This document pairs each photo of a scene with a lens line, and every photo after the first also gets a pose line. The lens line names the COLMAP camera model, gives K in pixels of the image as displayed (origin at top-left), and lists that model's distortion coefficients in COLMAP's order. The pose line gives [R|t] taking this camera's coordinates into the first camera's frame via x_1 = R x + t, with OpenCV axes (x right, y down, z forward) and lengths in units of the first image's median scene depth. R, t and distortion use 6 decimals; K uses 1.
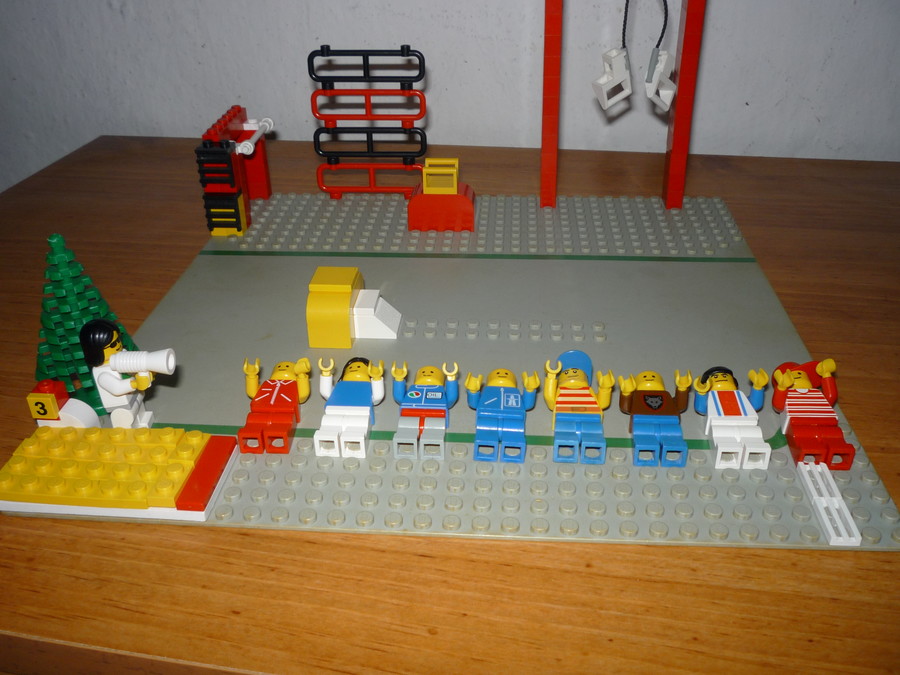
lens RADIAL K [[846.4, 0, 448.7], [0, 846.4, 334.4], [0, 0, 1]] dist [-0.094515, 0.113541]
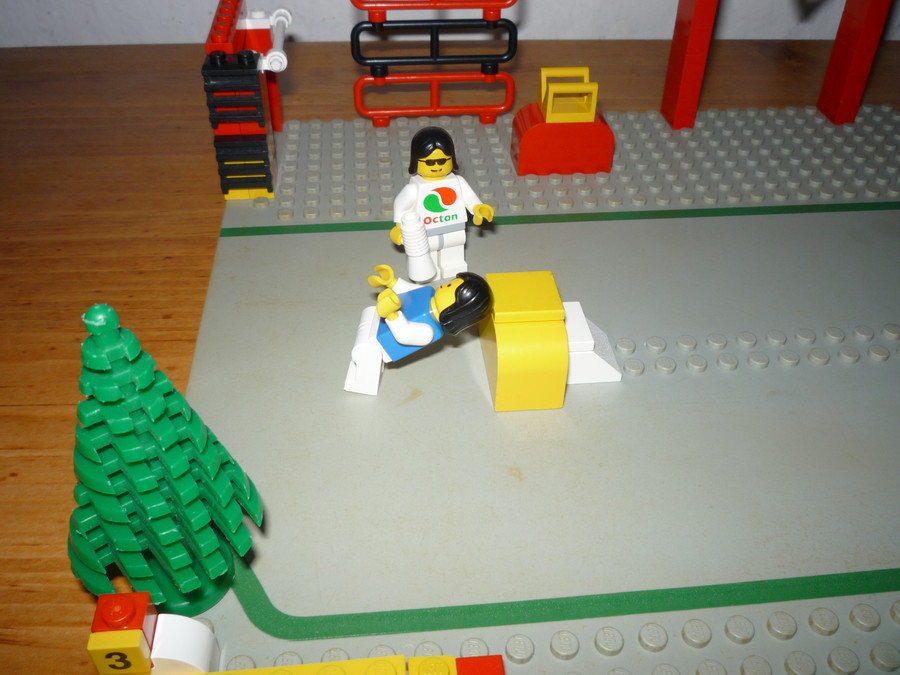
lens RADIAL K [[846.4, 0, 448.7], [0, 846.4, 334.4], [0, 0, 1]] dist [-0.094515, 0.113541]
pose [[0.984035, -0.084663, 0.156546, -0.224079], [0.060108, 0.986018, 0.155421, -0.106494], [-0.167515, -0.143530, 0.975365, 0.320629]]
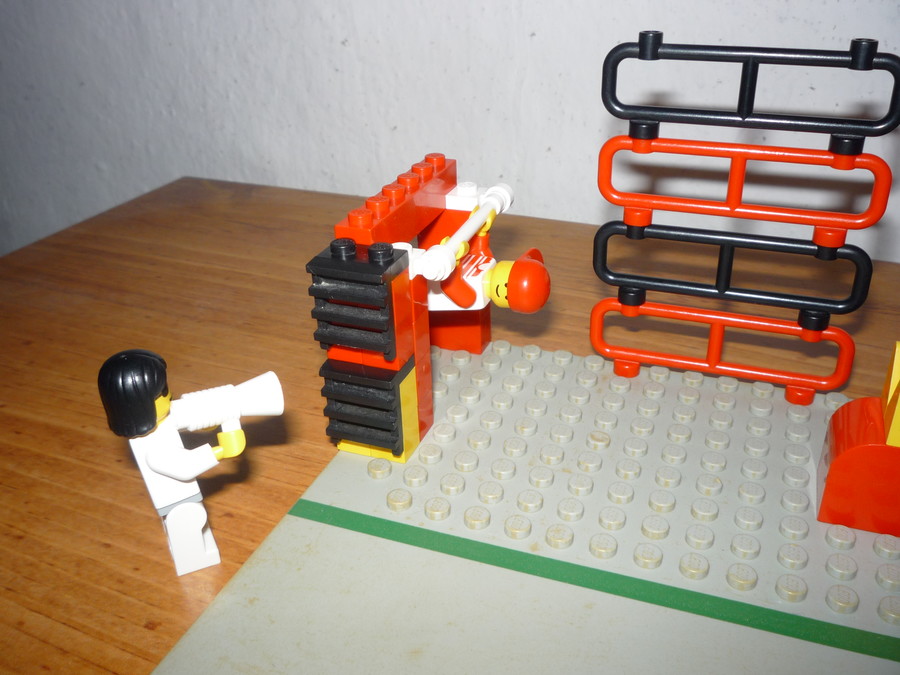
lens RADIAL K [[869.2, 0, 475.3], [0, 869.2, 334.8], [0, 0, 1]] dist [-0.002717, -0.004953]
pose [[0.964482, 0.126739, -0.231757, -0.117224], [-0.134252, 0.990803, -0.016874, -0.181224], [0.227487, 0.047389, 0.972627, 0.581423]]
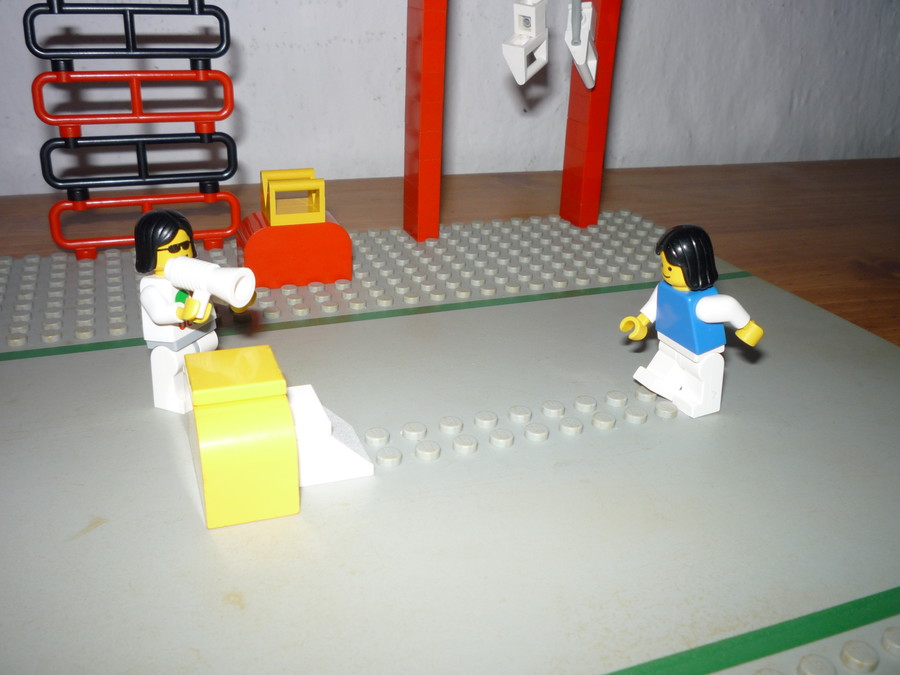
lens RADIAL K [[846.4, 0, 448.7], [0, 846.4, 334.4], [0, 0, 1]] dist [-0.094515, 0.113541]
pose [[0.901001, -0.123743, 0.415794, -0.172111], [0.167483, 0.983367, -0.070270, -0.026289], [-0.400183, 0.132951, 0.906740, 0.406978]]
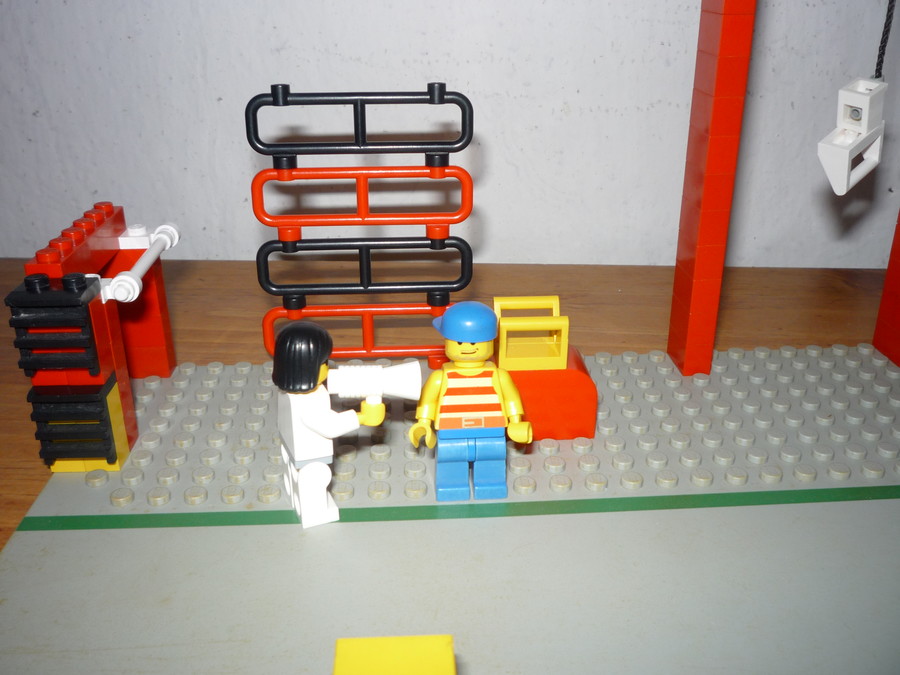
lens RADIAL K [[846.4, 0, 448.7], [0, 846.4, 334.4], [0, 0, 1]] dist [-0.094515, 0.113541]
pose [[0.991255, -0.038355, 0.126263, -0.118056], [0.052678, 0.992296, -0.112129, -0.131828], [-0.120989, 0.117799, 0.985639, 0.507153]]
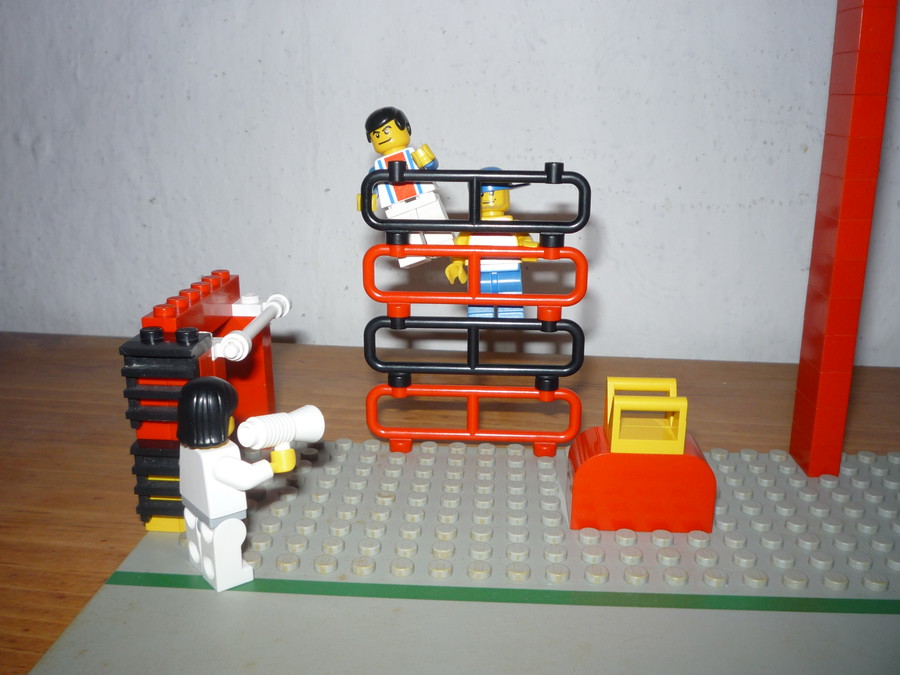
lens RADIAL K [[846.4, 0, 448.7], [0, 846.4, 334.4], [0, 0, 1]] dist [-0.094515, 0.113541]
pose [[0.999731, 0.018650, 0.013774, -0.124510], [-0.014431, 0.965520, -0.259930, -0.105926], [-0.018147, 0.259661, 0.965529, 0.528408]]
